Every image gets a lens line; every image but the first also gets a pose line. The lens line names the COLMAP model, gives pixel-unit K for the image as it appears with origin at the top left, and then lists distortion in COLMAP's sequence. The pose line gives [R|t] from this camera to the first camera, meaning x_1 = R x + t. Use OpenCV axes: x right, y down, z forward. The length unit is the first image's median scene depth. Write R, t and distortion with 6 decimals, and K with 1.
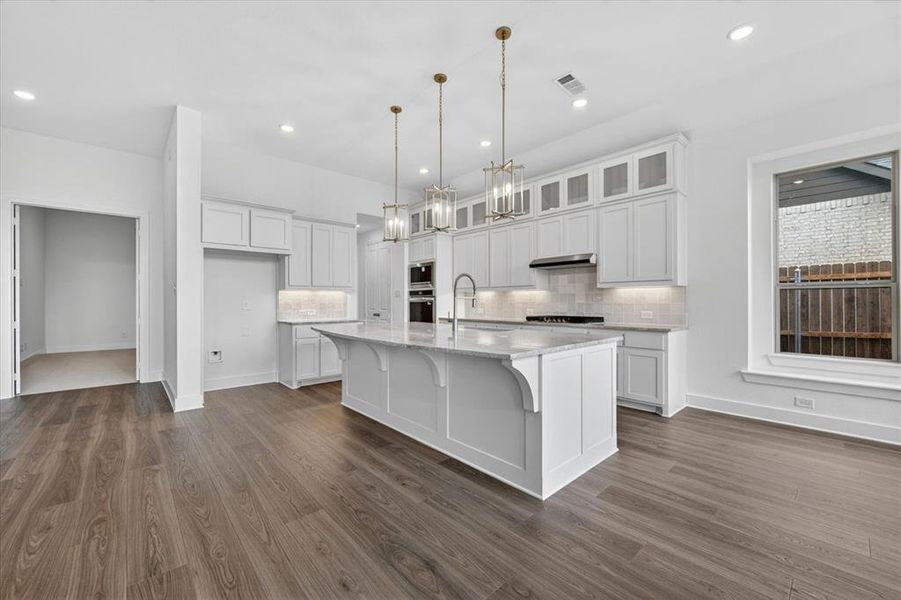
lens RADIAL K [[358.9, 0, 455.0], [0, 358.9, 300.5], [0, 0, 1]] dist [-0.009637, -0.000119]
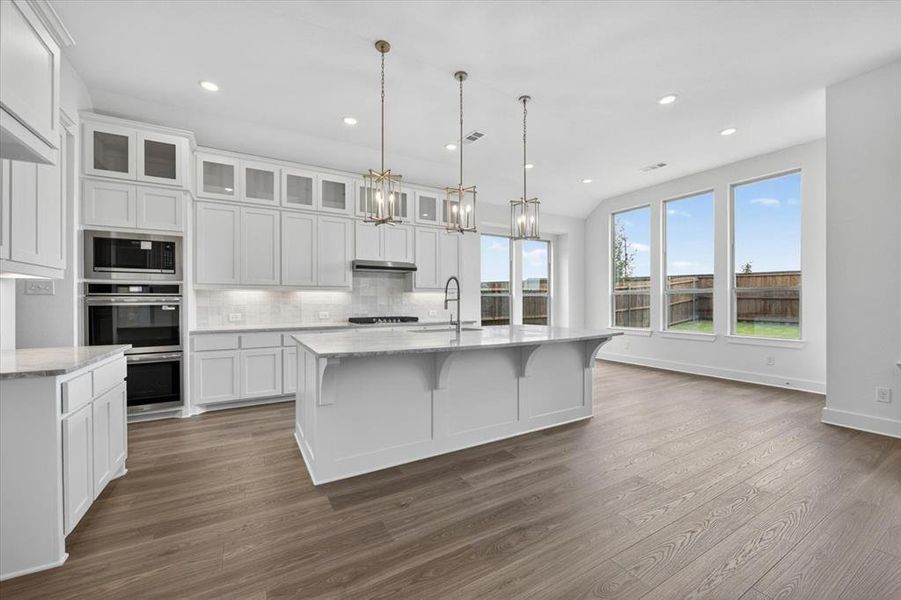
lens RADIAL K [[358.9, 0, 455.0], [0, 358.9, 300.5], [0, 0, 1]] dist [-0.009637, -0.000119]
pose [[0.202525, 0.006017, 0.979259, -0.804071], [0.001025, 0.999979, -0.006356, 0.001220], [-0.979276, 0.002291, 0.202515, 0.652972]]
